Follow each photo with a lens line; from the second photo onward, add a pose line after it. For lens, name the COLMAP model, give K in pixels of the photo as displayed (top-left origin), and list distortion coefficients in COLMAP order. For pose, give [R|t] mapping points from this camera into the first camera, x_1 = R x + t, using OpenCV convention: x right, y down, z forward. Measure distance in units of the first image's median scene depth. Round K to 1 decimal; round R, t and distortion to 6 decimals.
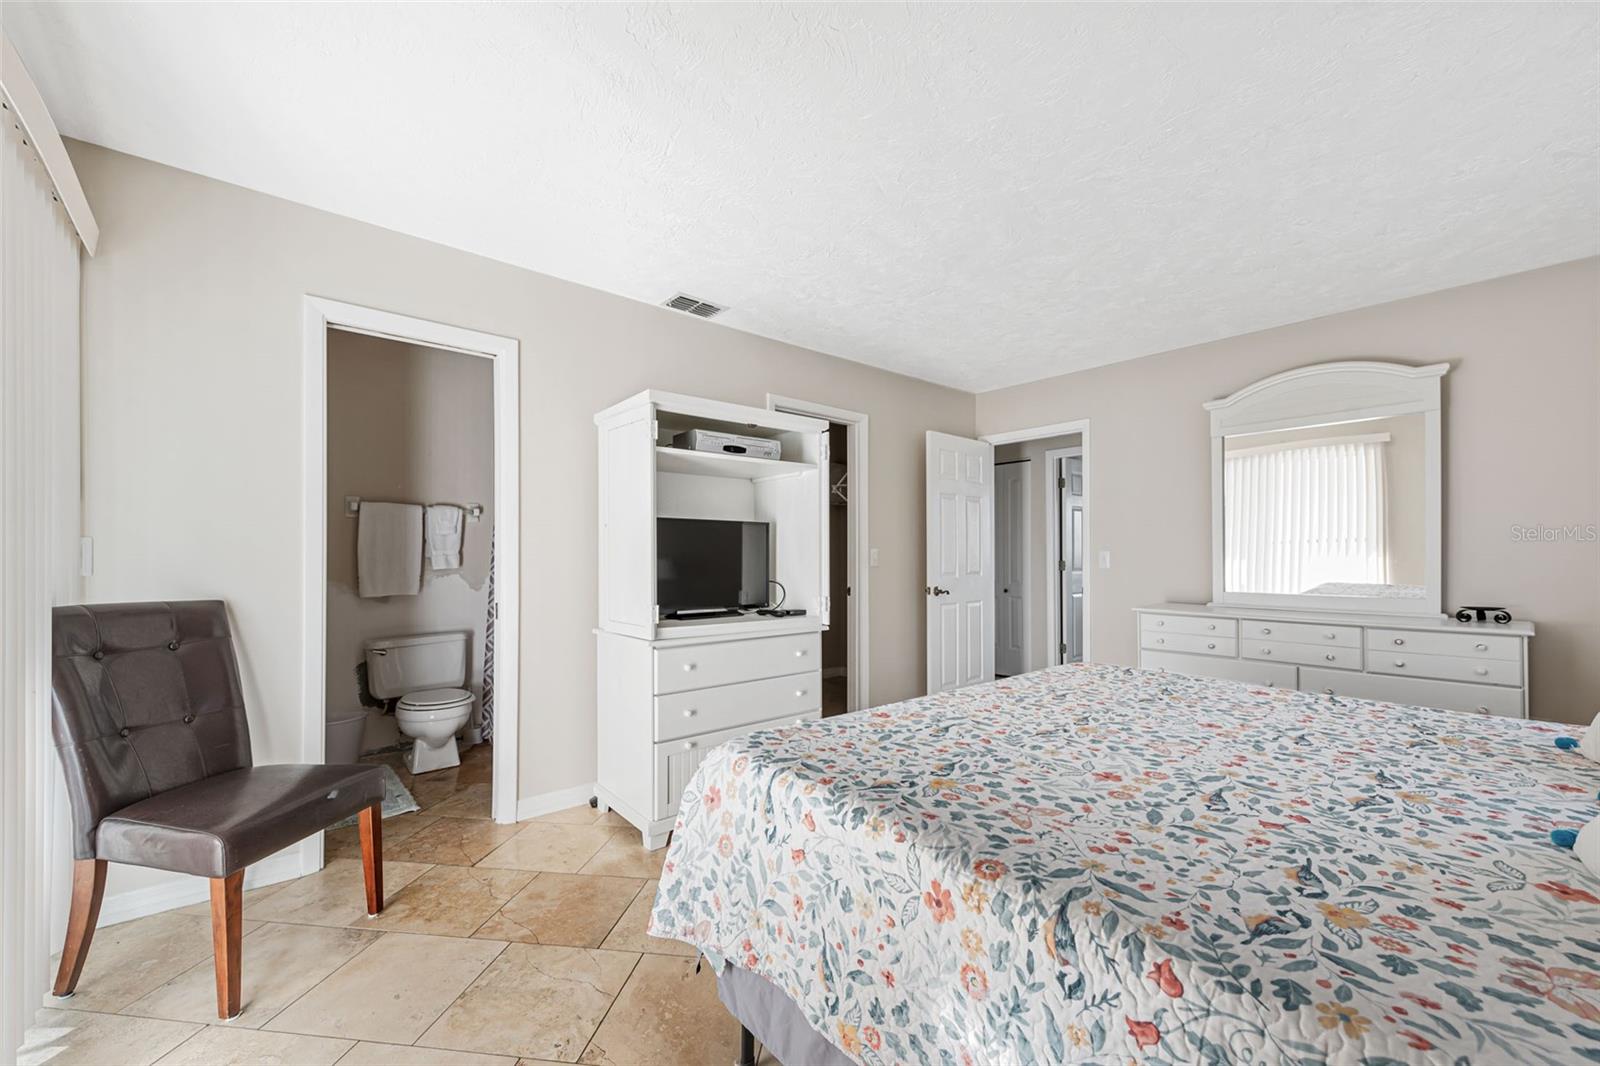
lens RADIAL K [[641.1, 0, 823.5], [0, 641.1, 550.2], [0, 0, 1]] dist [0.012731, -0.004722]
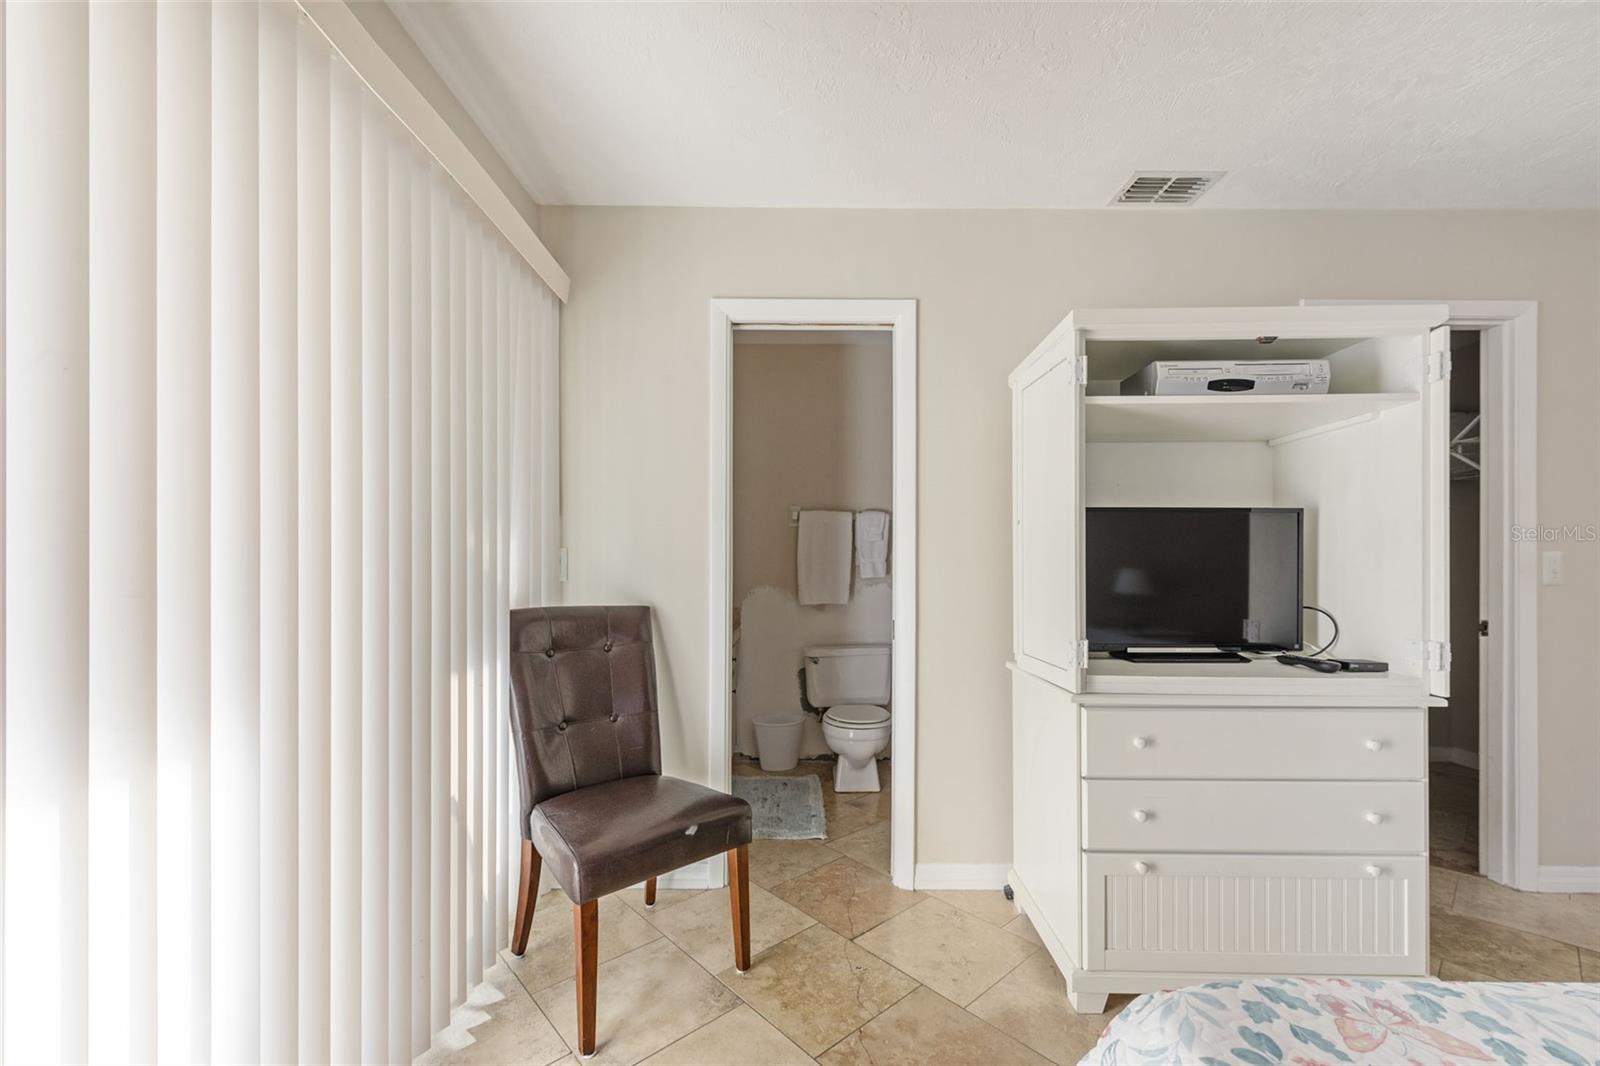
lens RADIAL K [[641.1, 0, 812.6], [0, 641.1, 565.9], [0, 0, 1]] dist [0.012731, -0.004722]
pose [[0.741233, 0.002355, -0.671244, -0.022847], [0.005596, 0.999937, 0.009688, 0.002260], [0.671224, -0.010937, 0.741174, 0.278609]]
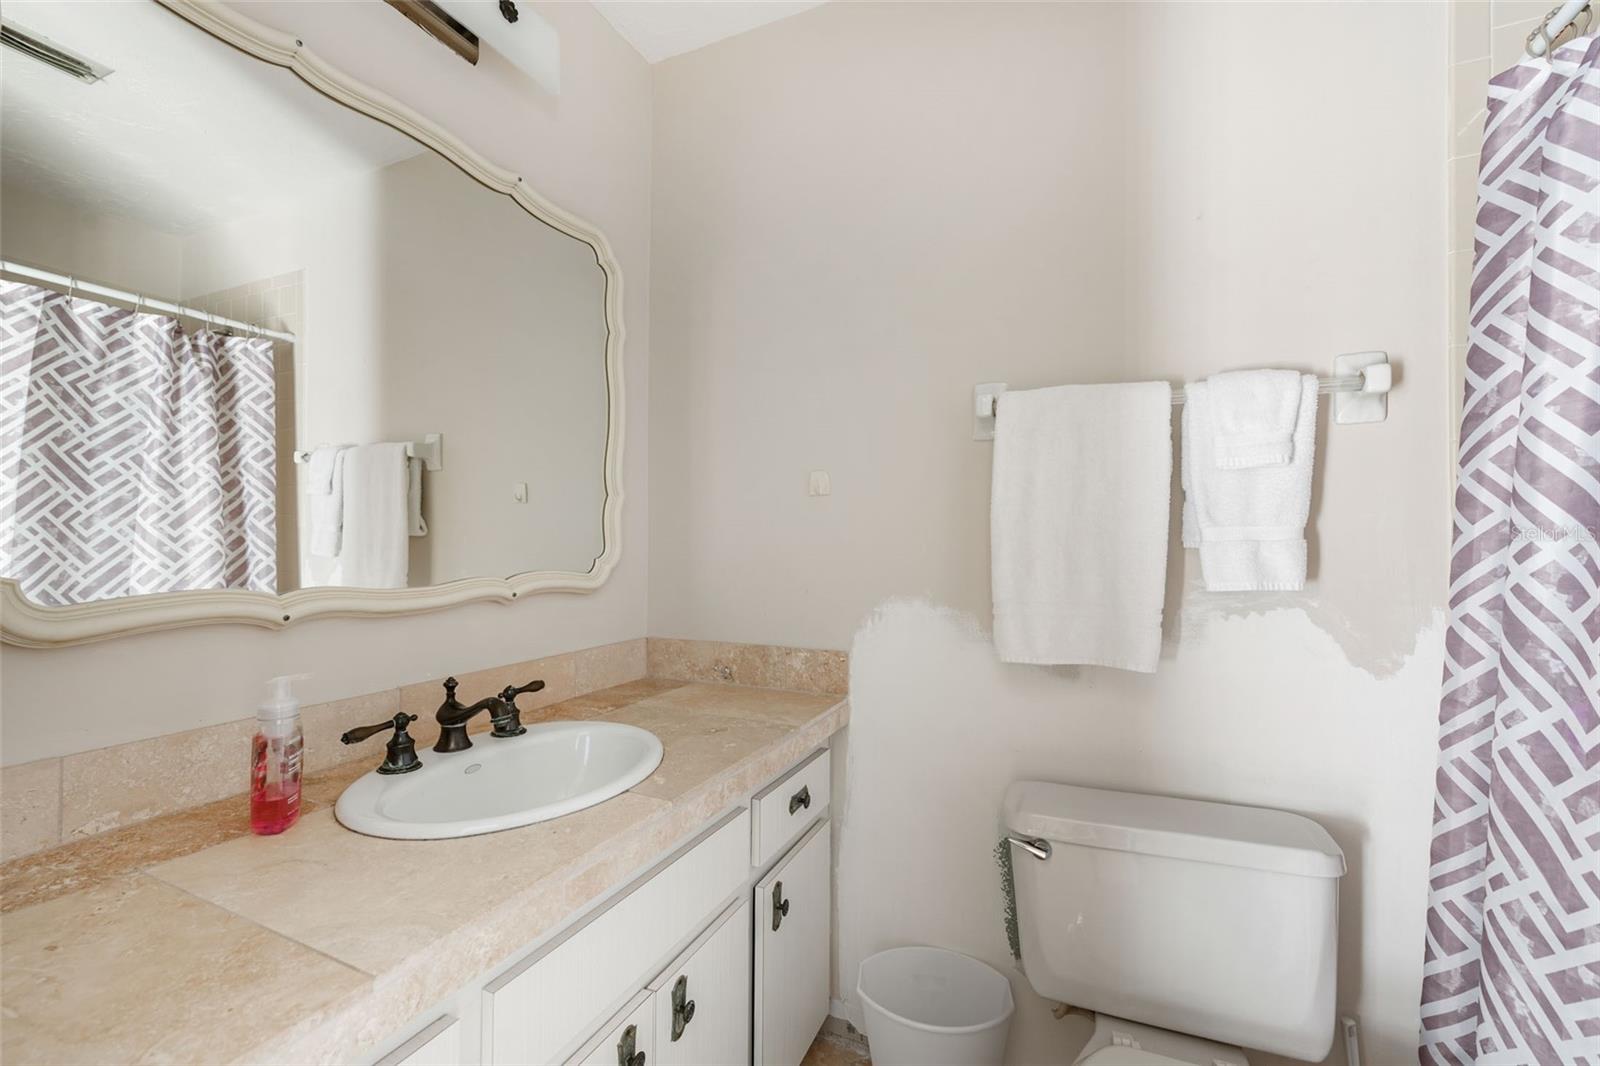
lens RADIAL K [[641.1, 0, 809.4], [0, 641.1, 532.7], [0, 0, 1]] dist [0.012731, -0.004722]
pose [[0.379967, 0.002121, -0.924998, -0.461862], [0.010530, 0.999923, 0.006618, -0.000738], [0.924940, -0.012255, 0.379915, 0.824219]]
